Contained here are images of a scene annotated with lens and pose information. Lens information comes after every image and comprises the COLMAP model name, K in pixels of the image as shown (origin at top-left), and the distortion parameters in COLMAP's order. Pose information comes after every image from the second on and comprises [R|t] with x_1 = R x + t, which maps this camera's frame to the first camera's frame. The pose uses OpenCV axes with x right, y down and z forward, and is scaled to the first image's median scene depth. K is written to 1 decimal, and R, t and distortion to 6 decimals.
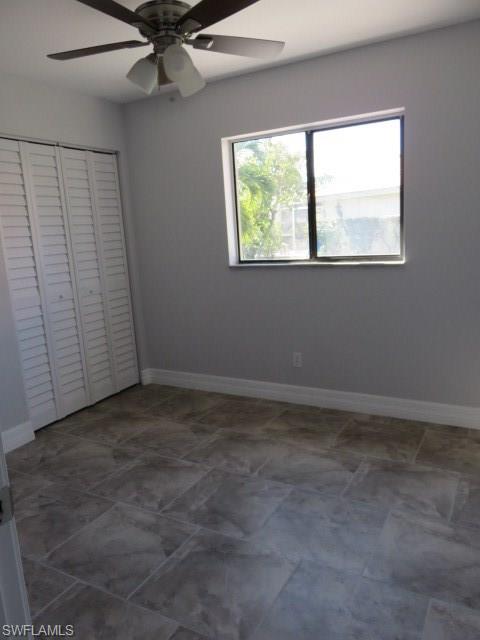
lens RADIAL K [[466.5, 0, 240.0], [0, 466.5, 320.0], [0, 0, 1]] dist [0.194812, -0.465360]
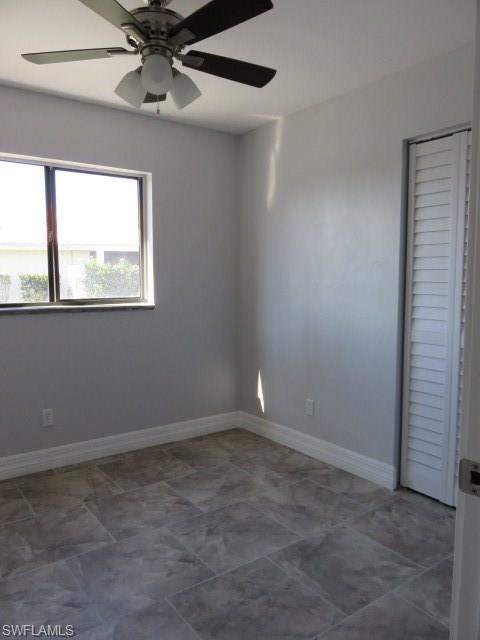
lens RADIAL K [[485.8, 0, 240.0], [0, 485.8, 320.0], [0, 0, 1]] dist [-0.012545, -0.000417]
pose [[0.409399, -0.032204, 0.911787, -0.581668], [0.133103, 0.990793, -0.024770, -0.025815], [-0.902594, 0.131503, 0.409916, 0.312936]]
